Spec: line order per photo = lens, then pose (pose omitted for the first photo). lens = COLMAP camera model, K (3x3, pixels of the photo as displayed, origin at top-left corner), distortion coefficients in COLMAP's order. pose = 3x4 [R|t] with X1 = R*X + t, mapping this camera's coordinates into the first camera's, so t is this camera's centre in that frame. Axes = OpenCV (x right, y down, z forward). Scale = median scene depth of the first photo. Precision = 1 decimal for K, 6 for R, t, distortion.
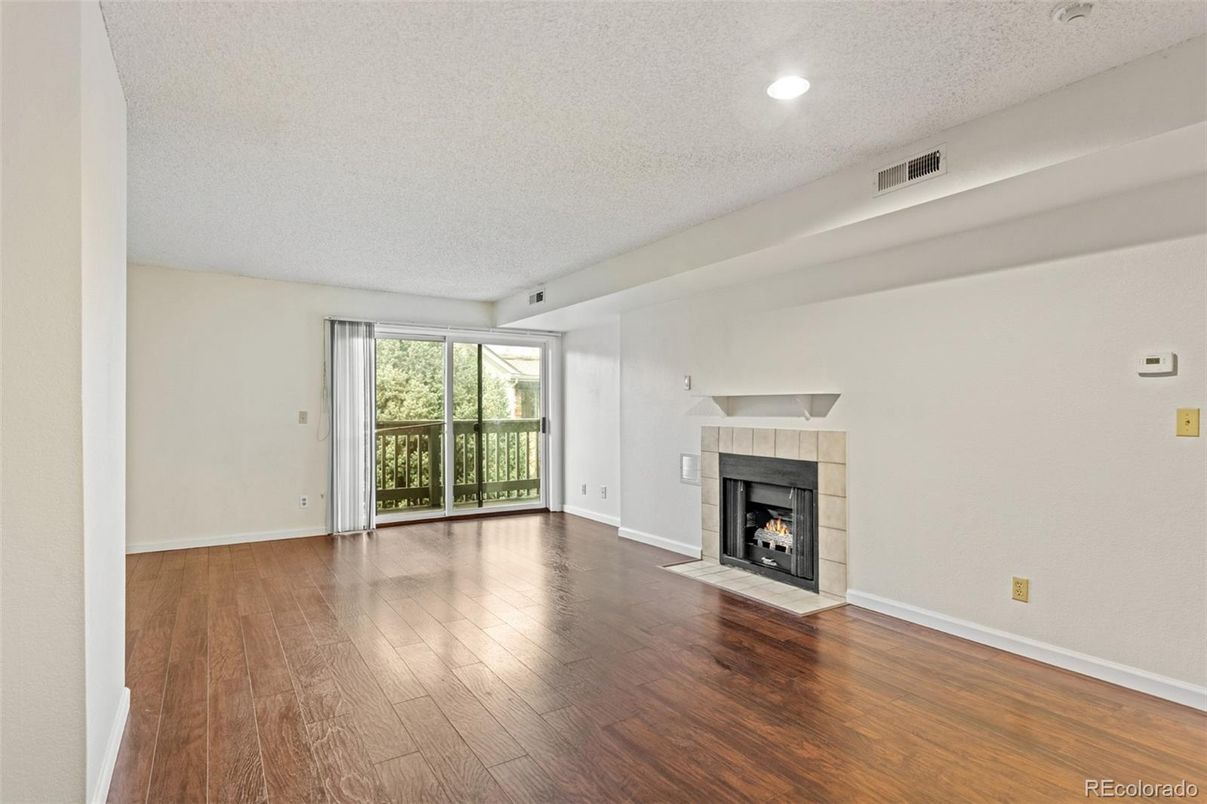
lens RADIAL K [[613.5, 0, 604.9], [0, 613.5, 404.9], [0, 0, 1]] dist [-0.000927, 0.000138]
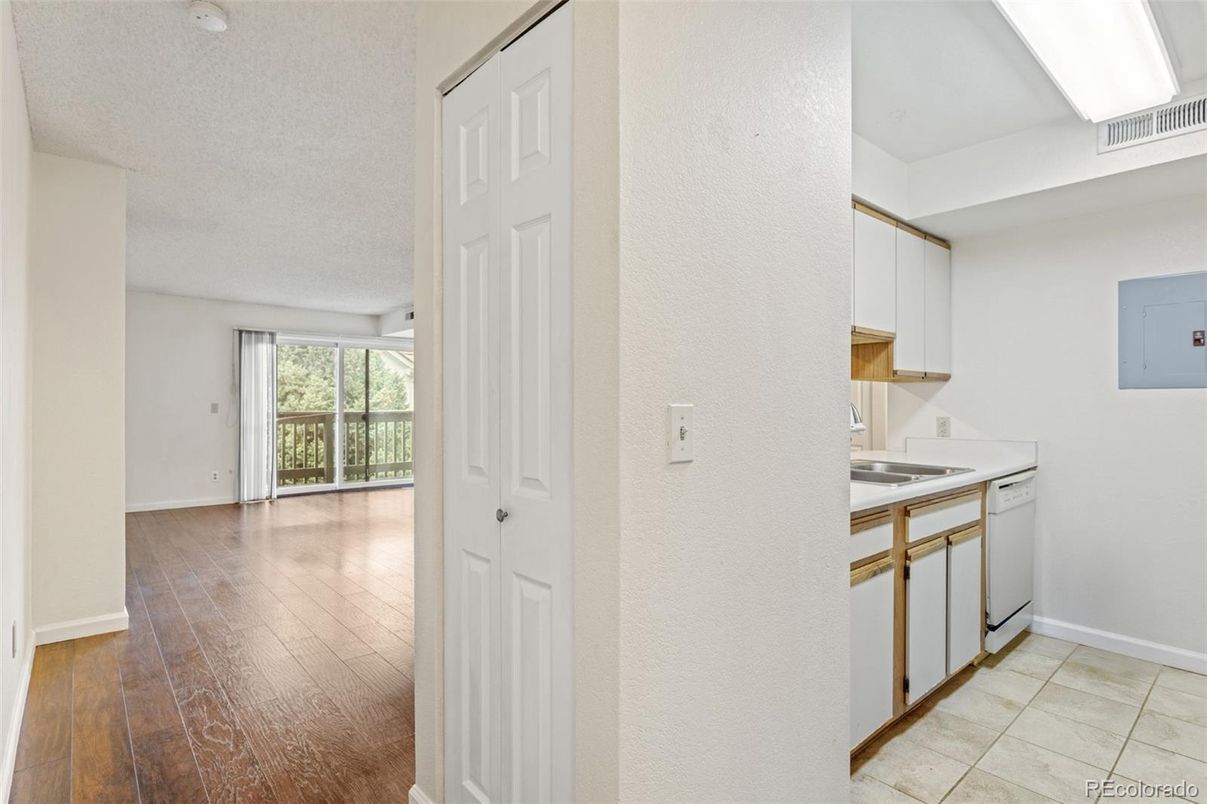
lens RADIAL K [[604.8, 0, 602.3], [0, 604.8, 396.3], [0, 0, 1]] dist [-0.000286, -0.000145]
pose [[0.990348, 0.004770, 0.138522, 0.094010], [-0.004210, 0.999982, -0.004333, -0.001346], [-0.138540, 0.003708, 0.990350, -0.262788]]
